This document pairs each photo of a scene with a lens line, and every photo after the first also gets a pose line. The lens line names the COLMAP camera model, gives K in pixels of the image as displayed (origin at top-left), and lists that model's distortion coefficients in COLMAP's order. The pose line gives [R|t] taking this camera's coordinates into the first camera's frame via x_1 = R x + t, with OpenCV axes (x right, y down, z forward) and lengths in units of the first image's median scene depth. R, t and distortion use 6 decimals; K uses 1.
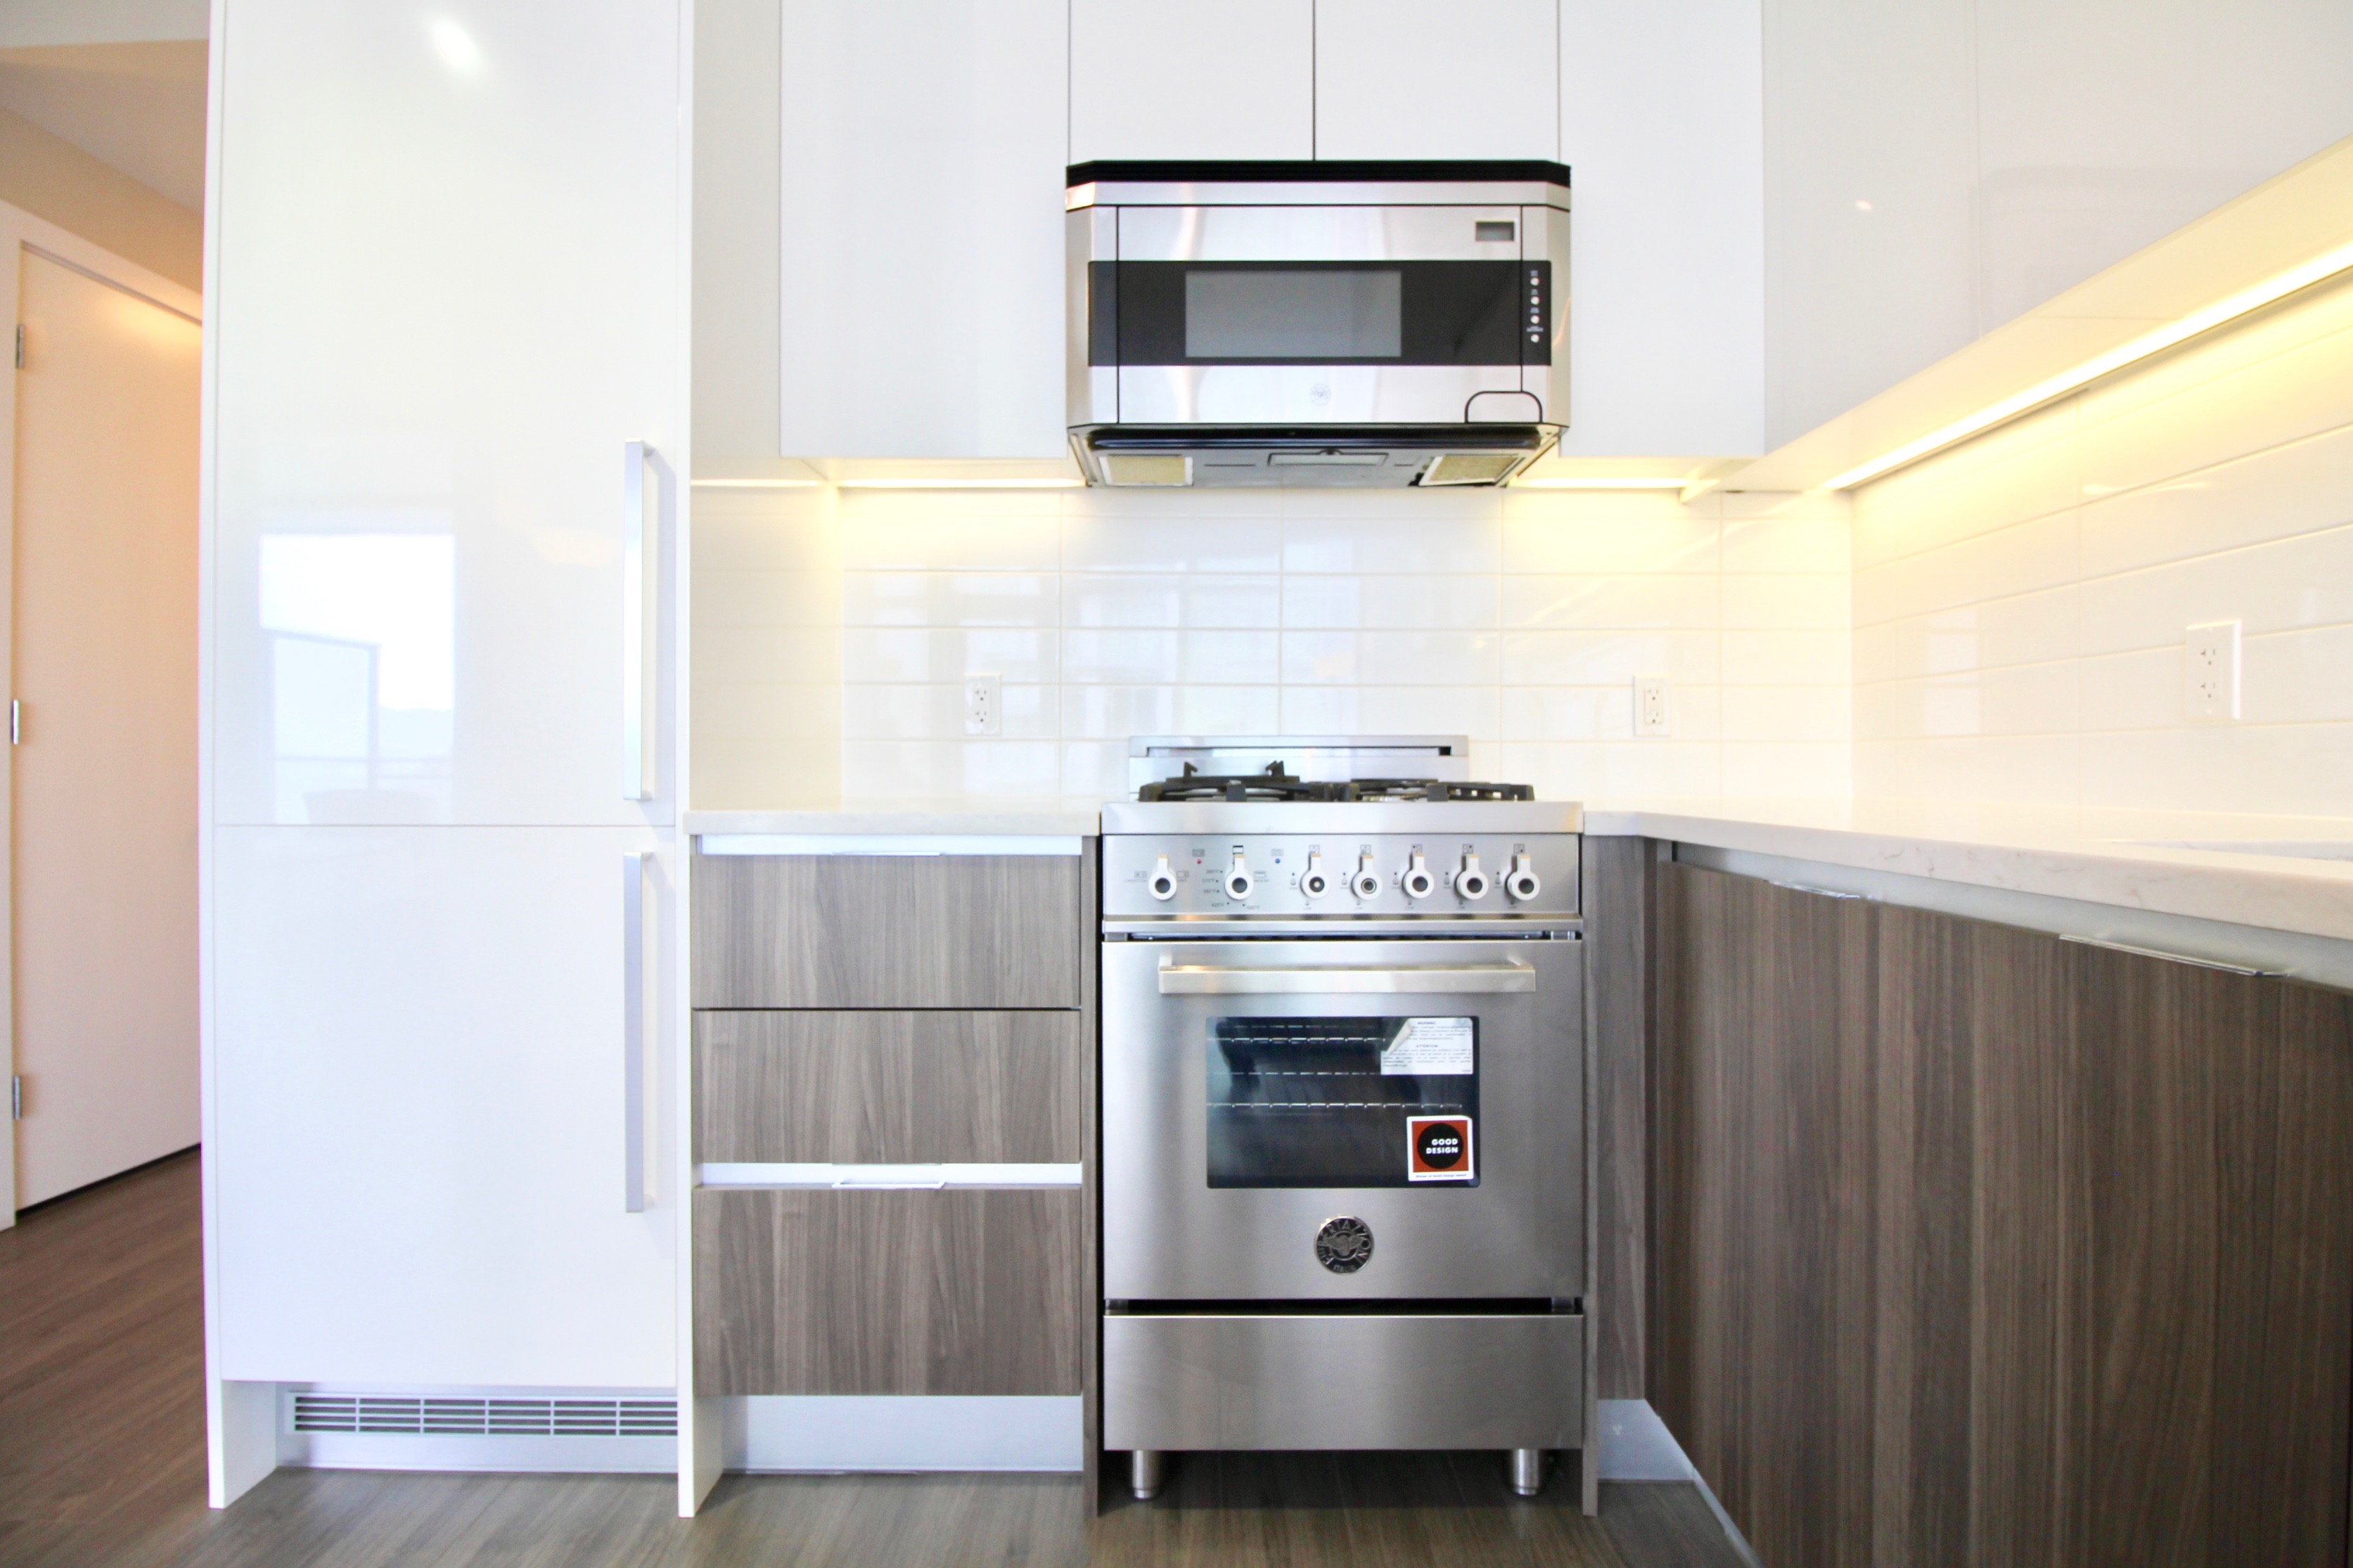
lens RADIAL K [[1094.5, 0, 1199.3], [0, 1094.5, 753.6], [0, 0, 1]] dist [-0.009667, -0.003971]
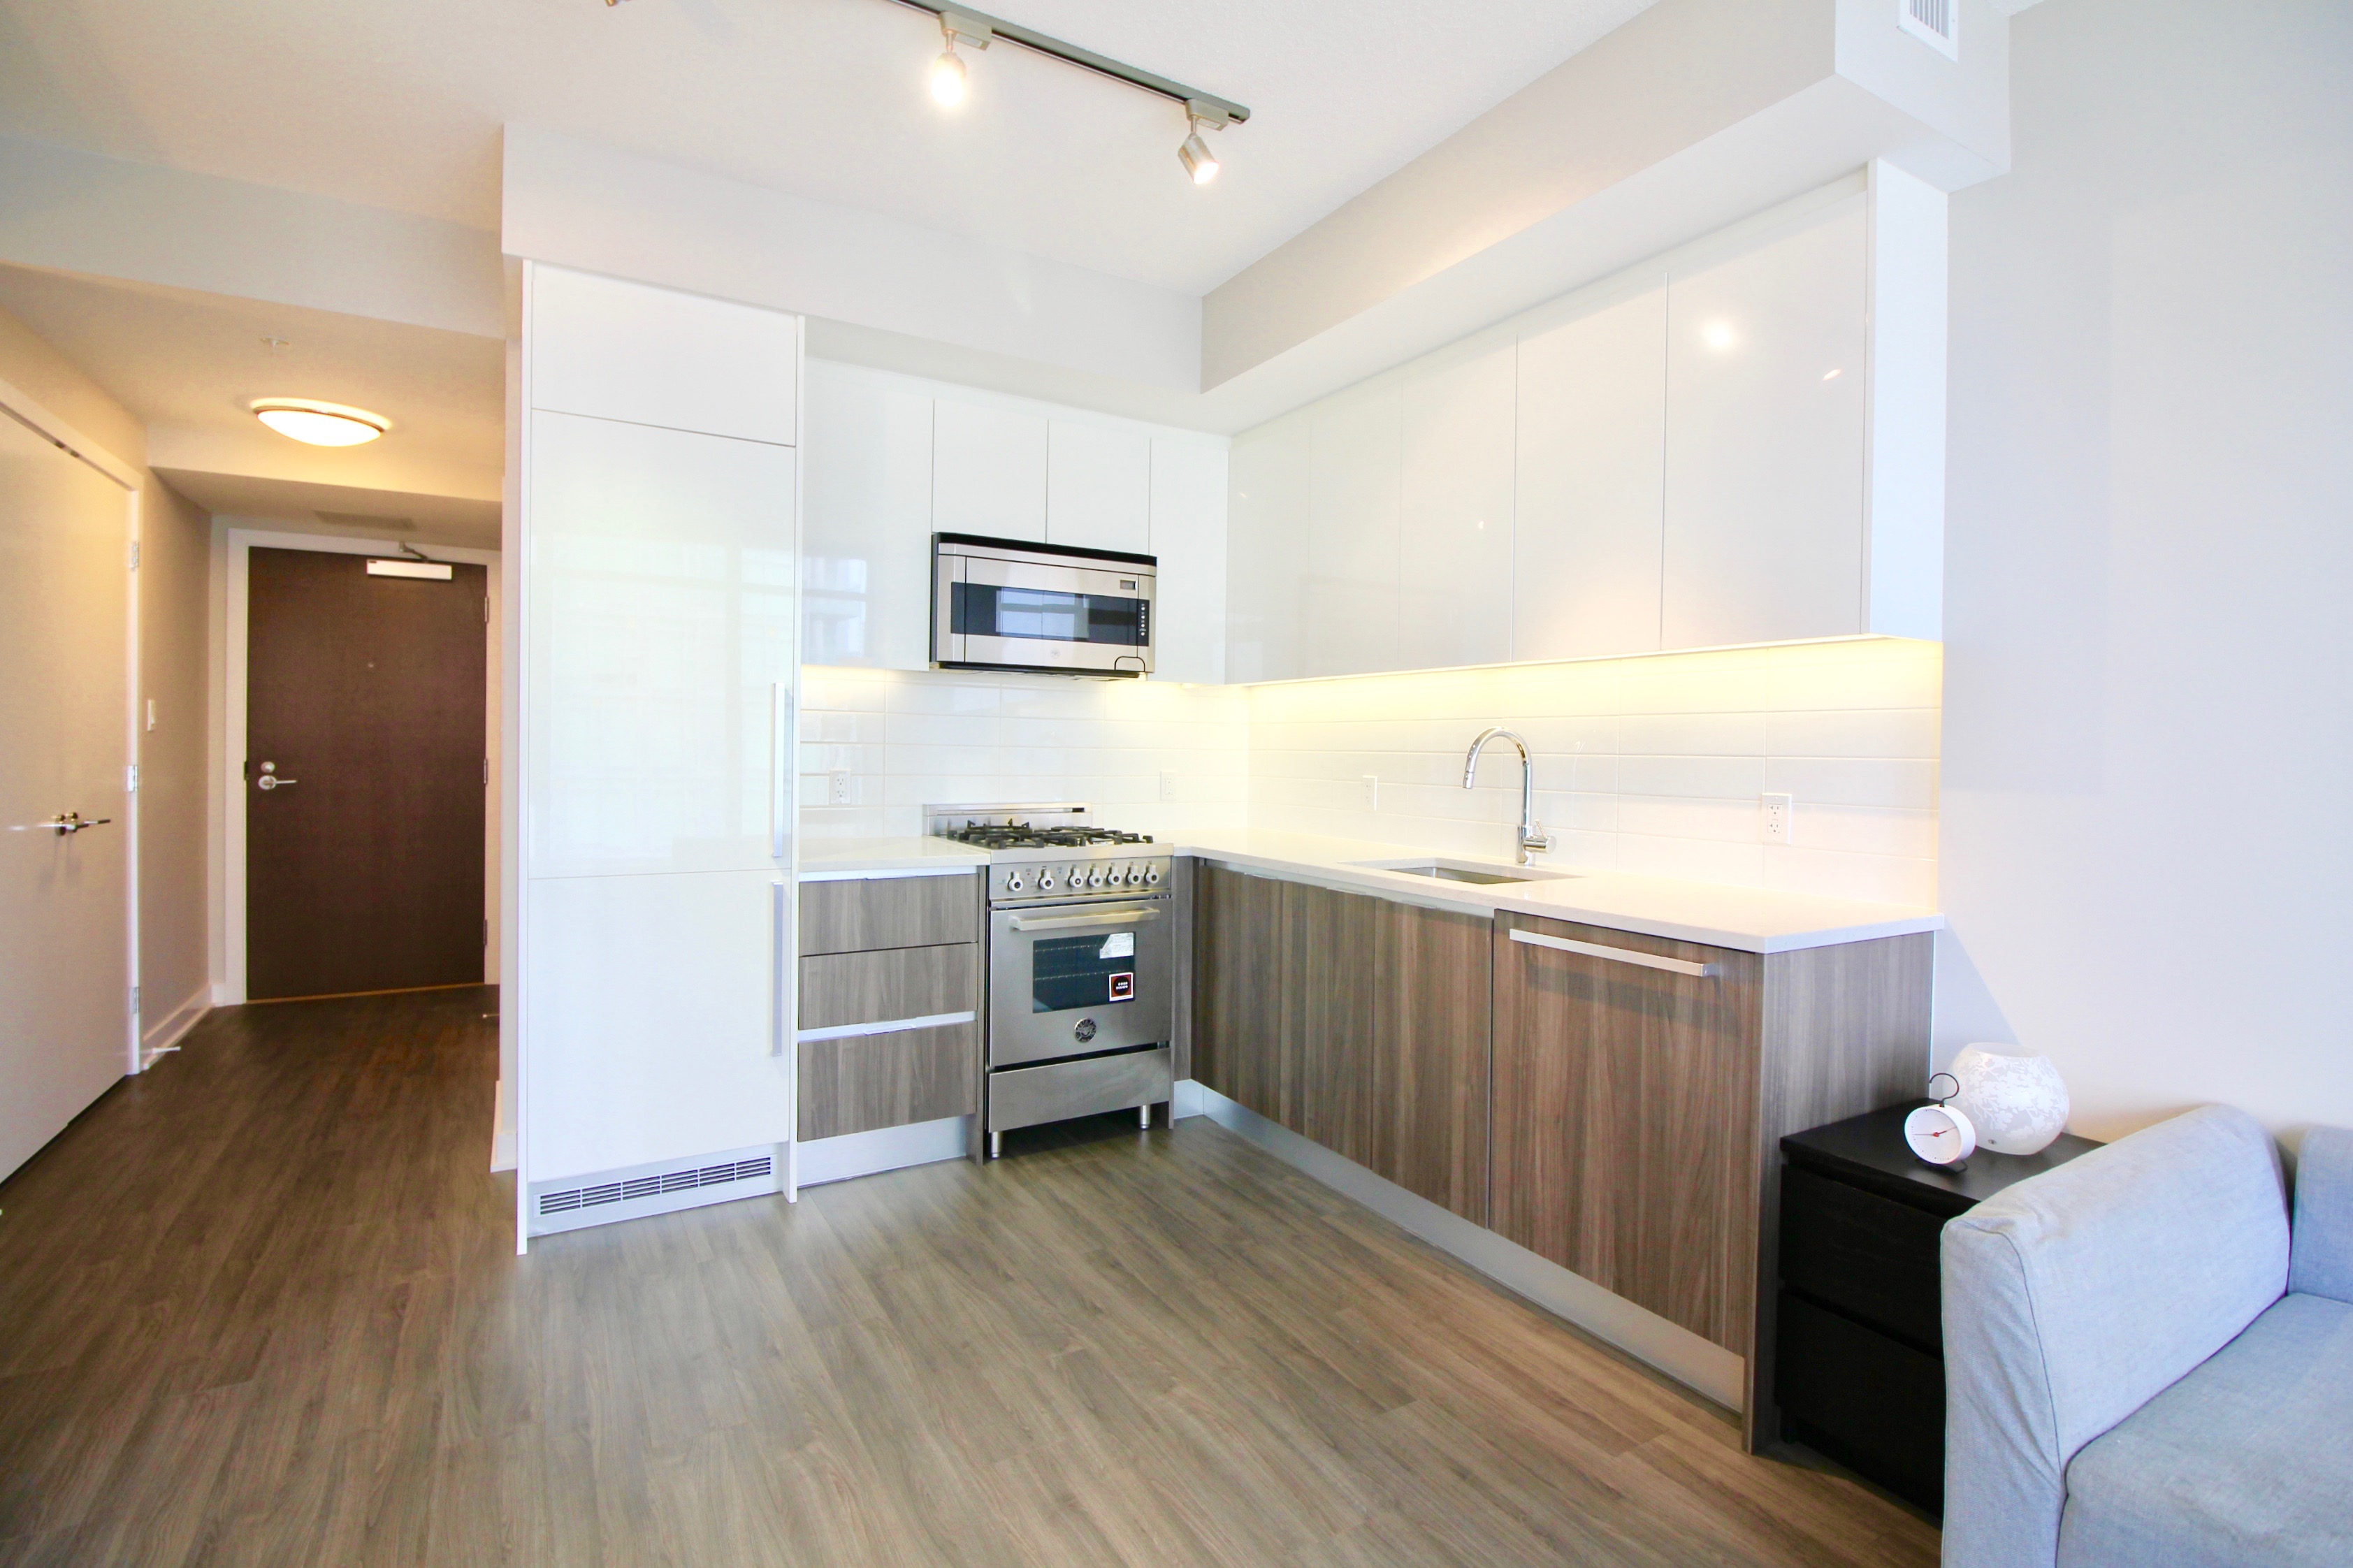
lens RADIAL K [[1094.5, 0, 1183.4], [0, 1094.5, 770.1], [0, 0, 1]] dist [-0.009667, -0.003971]
pose [[0.855757, 0.004062, 0.517363, -0.910918], [-0.015394, 0.999726, 0.017614, -0.165032], [-0.517150, -0.023038, 0.855585, -1.132443]]
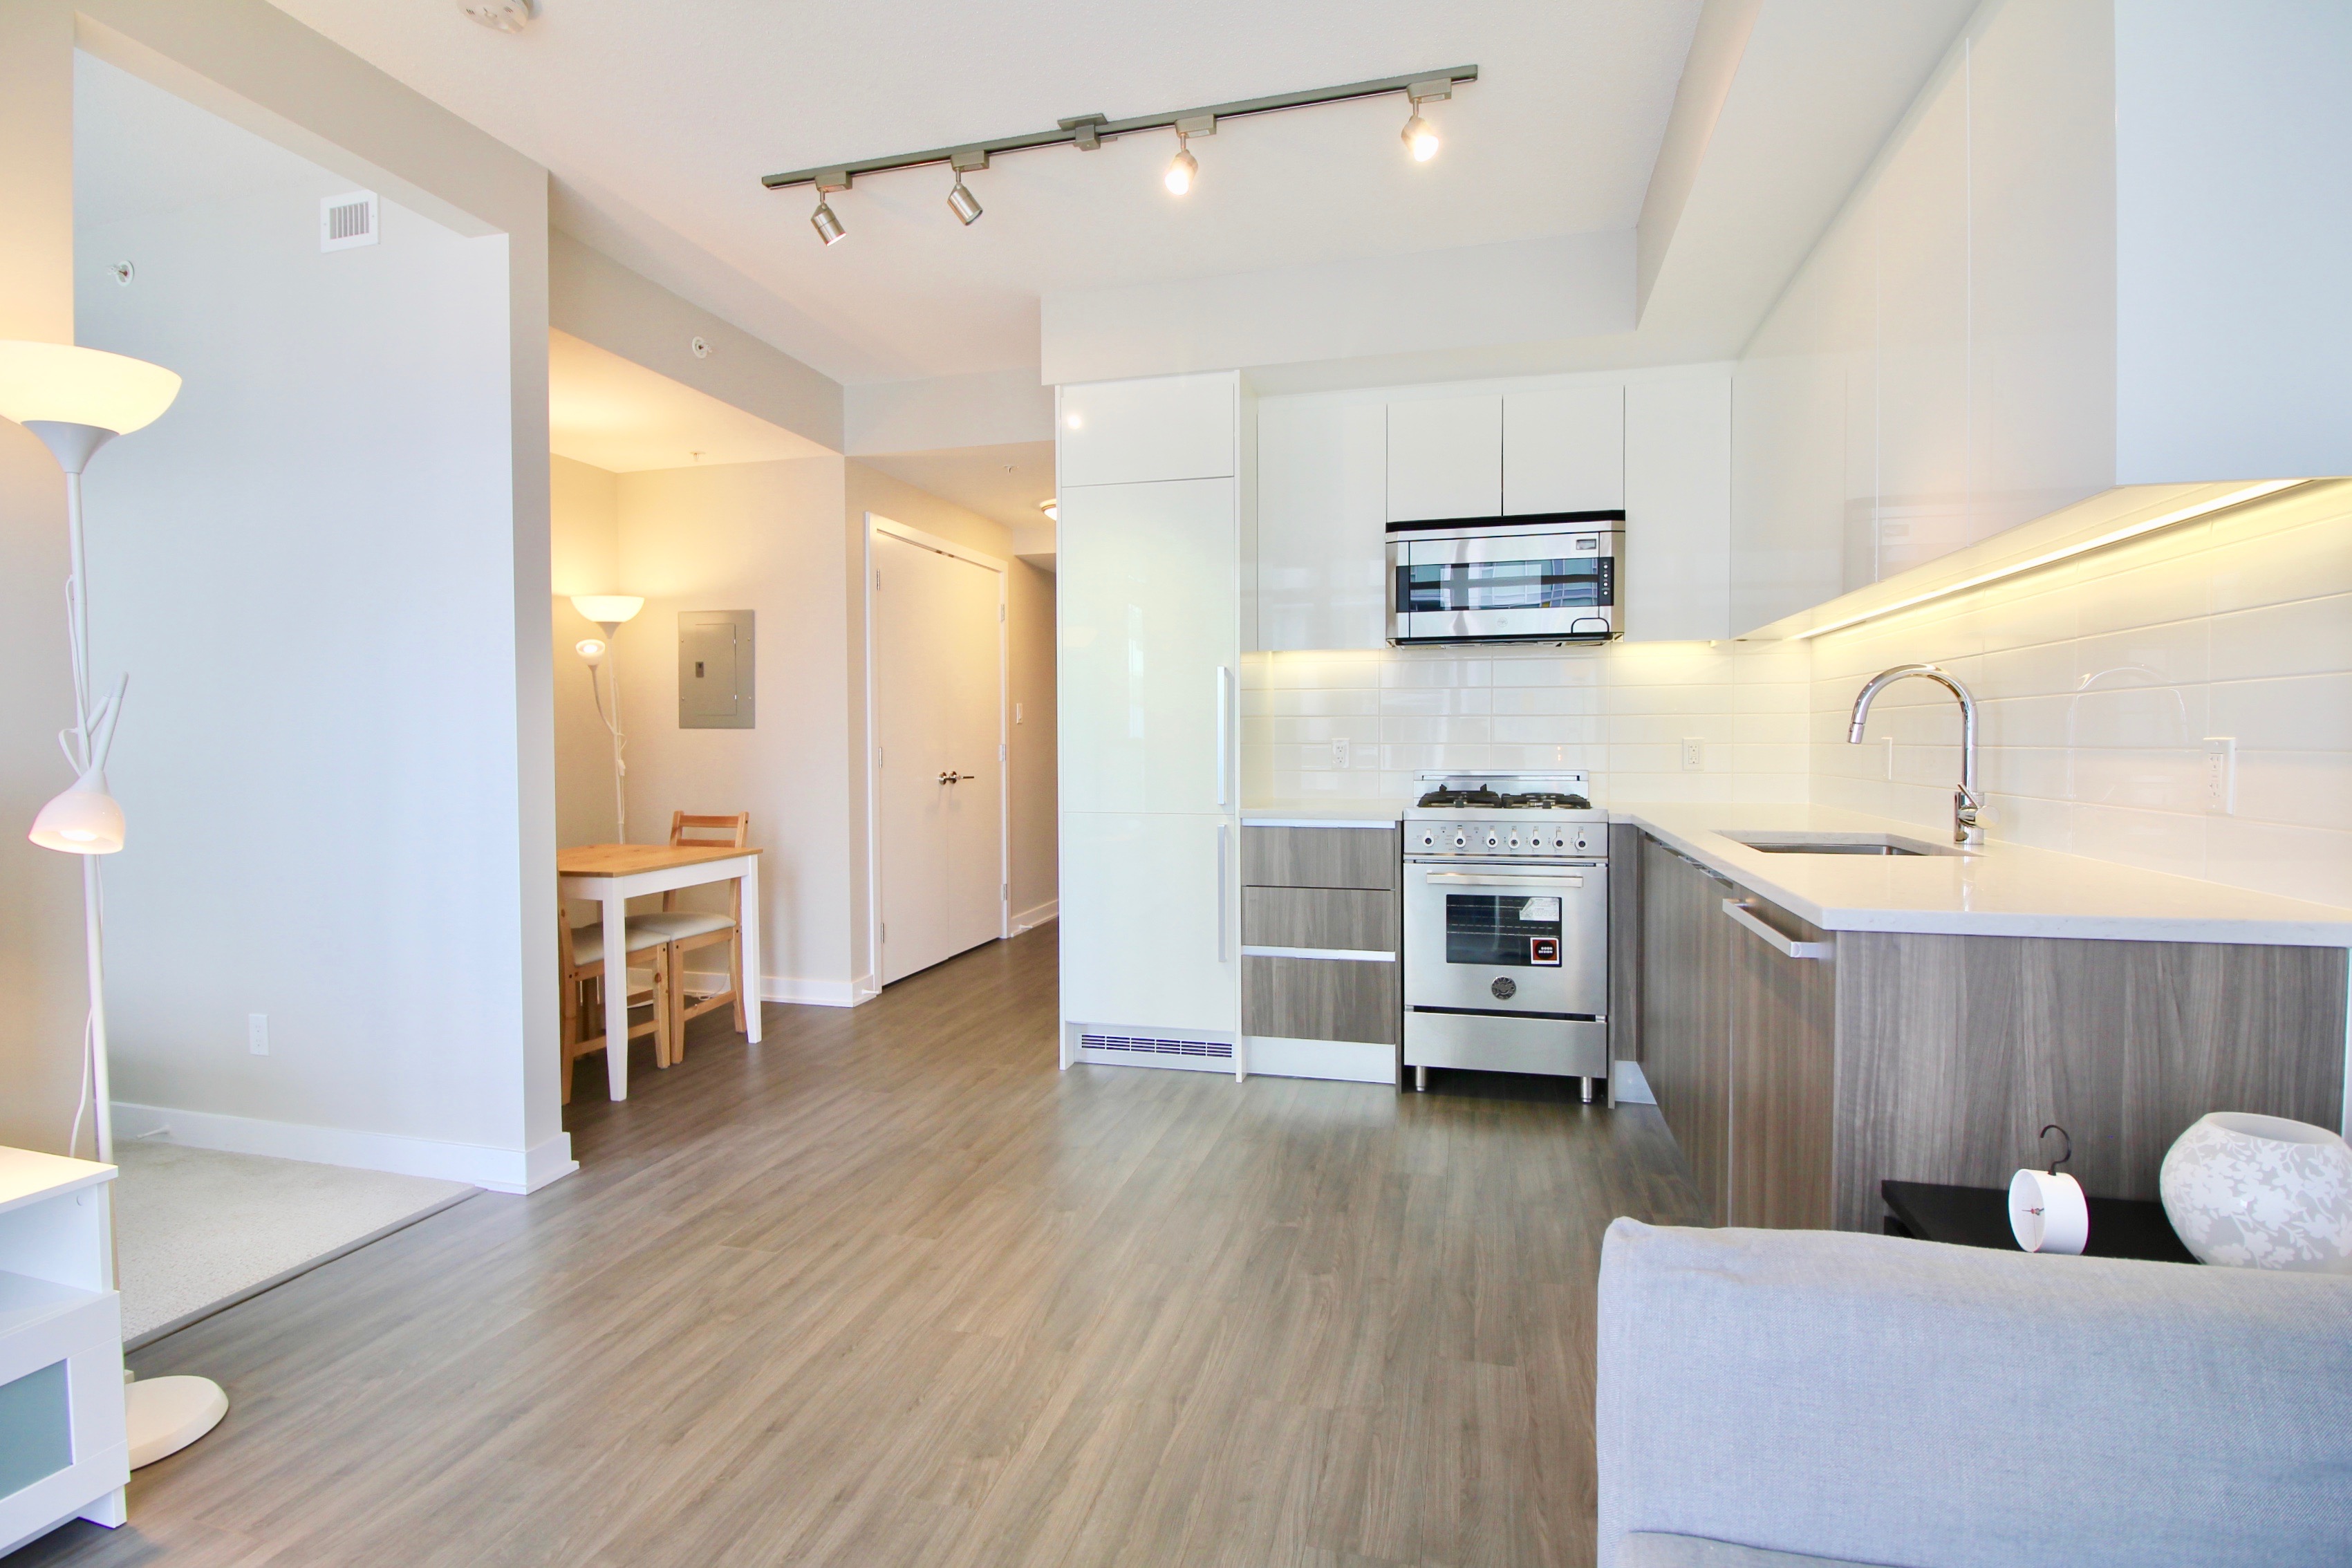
lens RADIAL K [[1094.1, 0, 1195.0], [0, 1094.1, 774.5], [0, 0, 1]] dist [-0.009667, -0.003971]
pose [[0.970107, 0.004831, -0.242629, 0.052415], [0.003960, 0.999353, 0.035735, -0.120209], [0.242644, -0.035628, 0.969461, -1.511324]]
